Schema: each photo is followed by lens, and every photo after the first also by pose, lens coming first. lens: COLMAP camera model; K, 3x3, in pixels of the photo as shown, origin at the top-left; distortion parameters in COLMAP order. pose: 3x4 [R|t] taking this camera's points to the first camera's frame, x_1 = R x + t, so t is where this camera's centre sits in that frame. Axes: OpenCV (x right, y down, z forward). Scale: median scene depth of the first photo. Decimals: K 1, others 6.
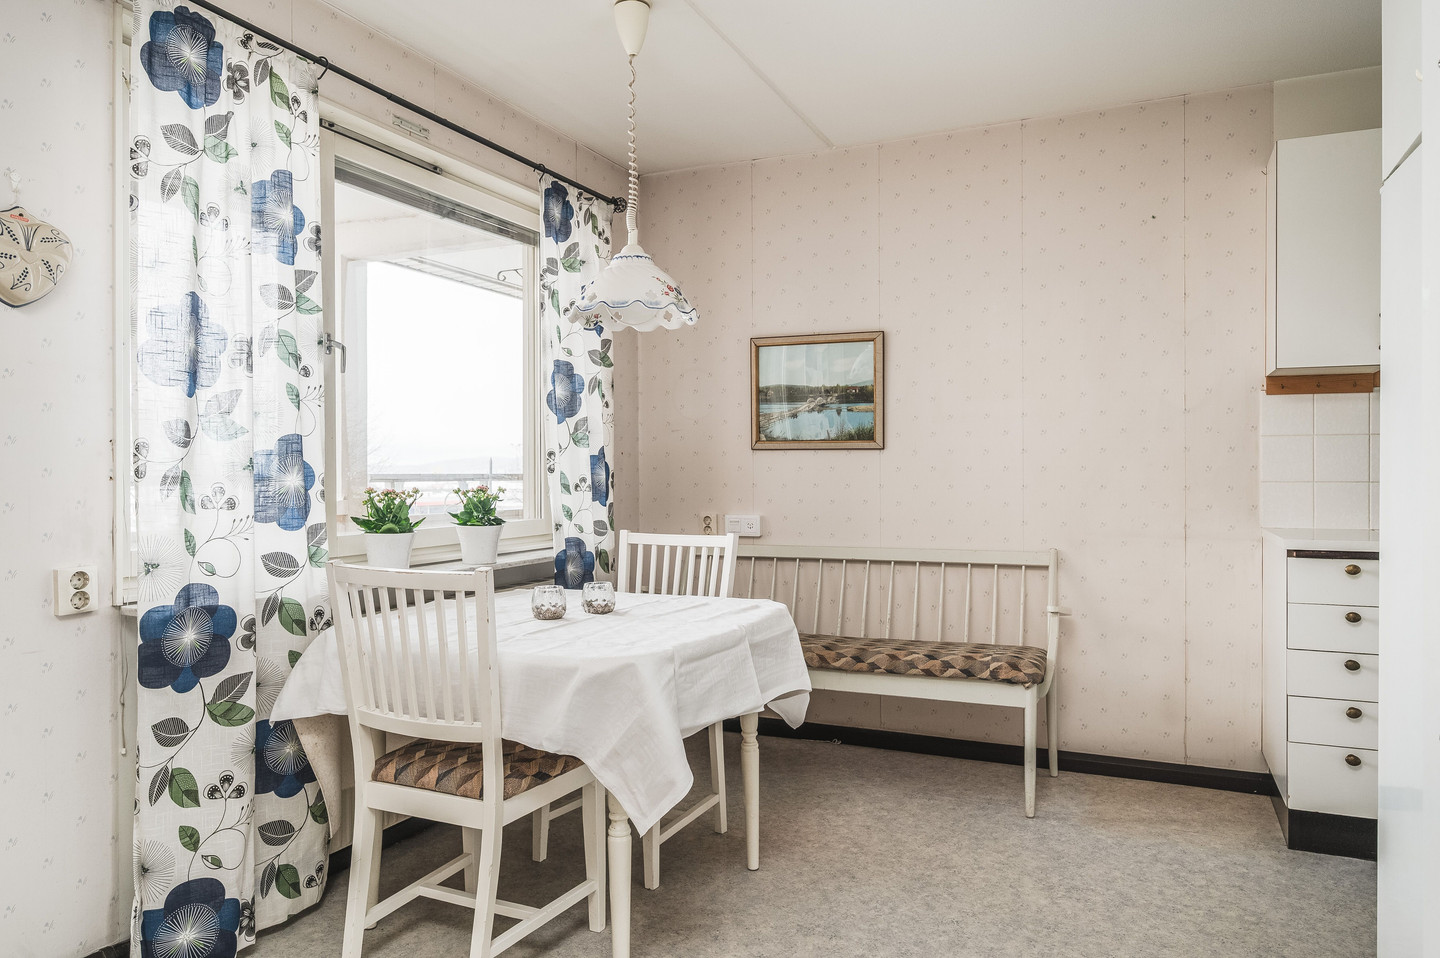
lens RADIAL K [[937.9, 0, 718.3], [0, 937.9, 476.0], [0, 0, 1]] dist [0.005635, 0.000639]
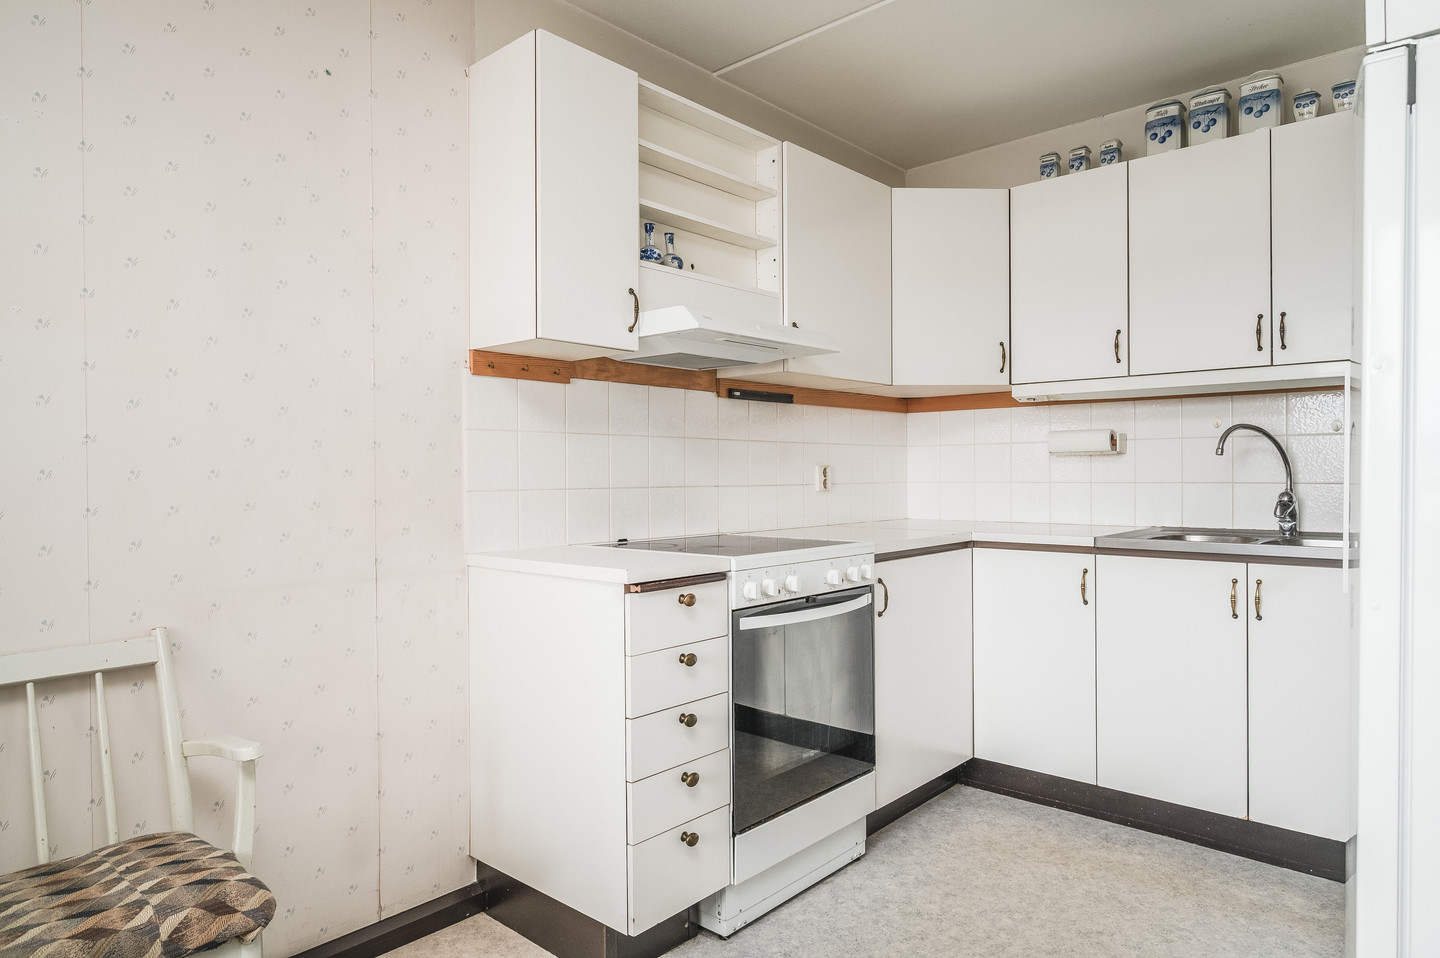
lens RADIAL K [[869.4, 0, 725.0], [0, 869.4, 476.8], [0, 0, 1]] dist [-0.000827, -0.000759]
pose [[0.296457, -0.004375, 0.955036, -0.013335], [0.010868, 0.999940, 0.001207, -0.003914], [-0.954984, 0.010021, 0.296487, 0.602784]]
